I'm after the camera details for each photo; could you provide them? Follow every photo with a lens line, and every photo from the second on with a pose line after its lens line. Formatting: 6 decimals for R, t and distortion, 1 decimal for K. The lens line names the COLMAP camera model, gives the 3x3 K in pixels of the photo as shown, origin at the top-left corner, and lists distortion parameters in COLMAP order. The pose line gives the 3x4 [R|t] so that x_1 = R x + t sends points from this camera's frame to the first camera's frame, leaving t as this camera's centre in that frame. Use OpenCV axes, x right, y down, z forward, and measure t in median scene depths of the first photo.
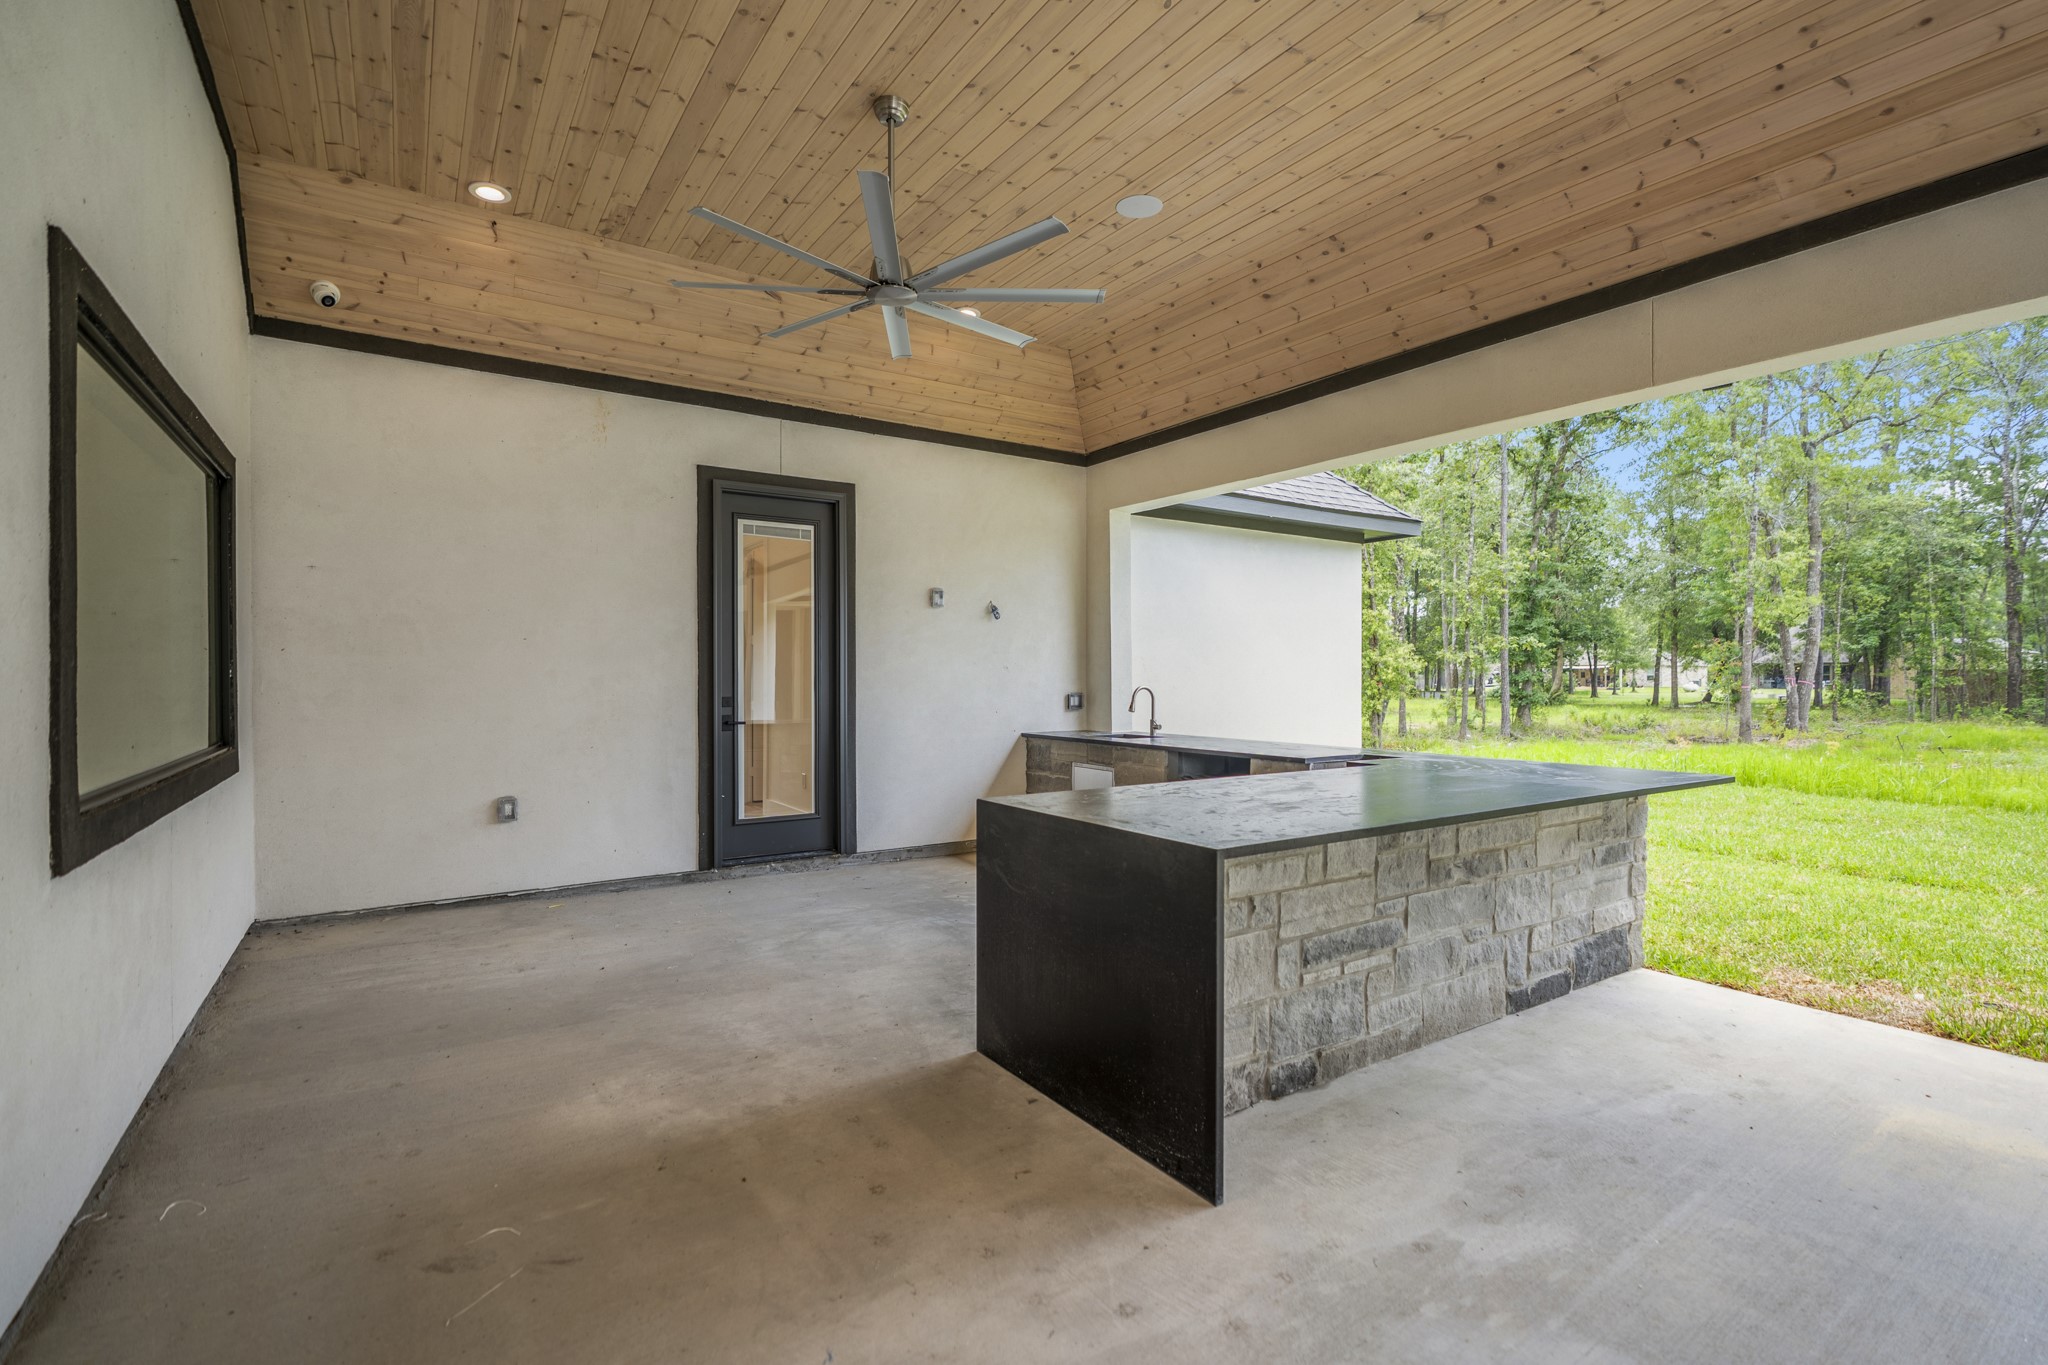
lens RADIAL K [[938.8, 0, 1016.2], [0, 938.8, 680.8], [0, 0, 1]] dist [-0.010397, 0.000022]
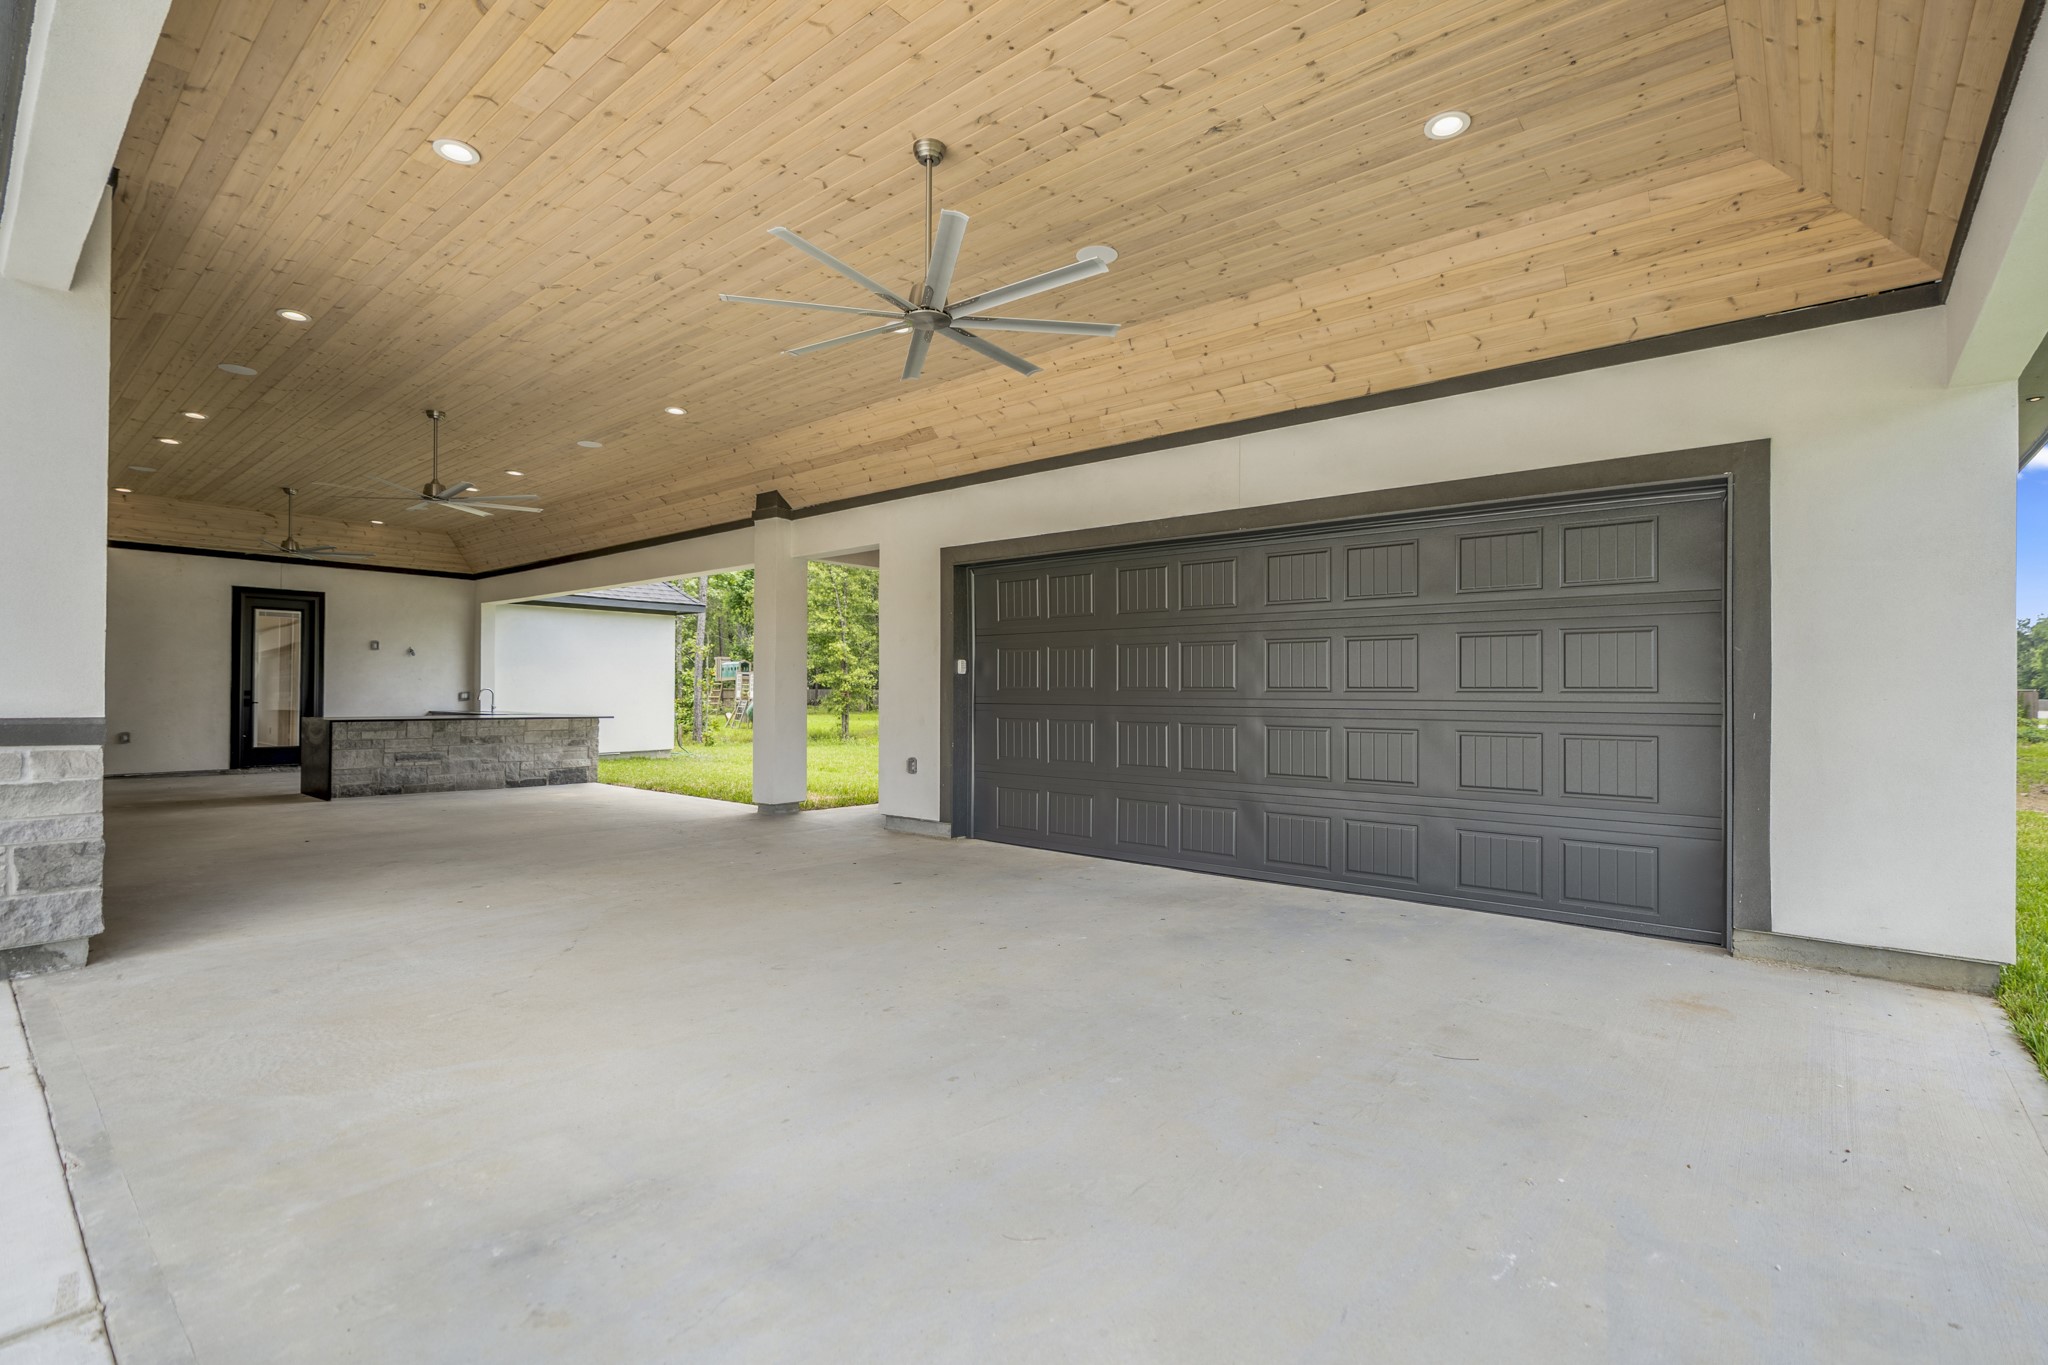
lens RADIAL K [[938.8, 0, 1032.5], [0, 938.8, 686.0], [0, 0, 1]] dist [-0.010397, 0.000022]
pose [[0.958165, 0.009931, 0.286044, 0.821385], [-0.006293, 0.999887, -0.013636, 0.024245], [-0.286147, 0.011265, 0.958119, -1.601584]]
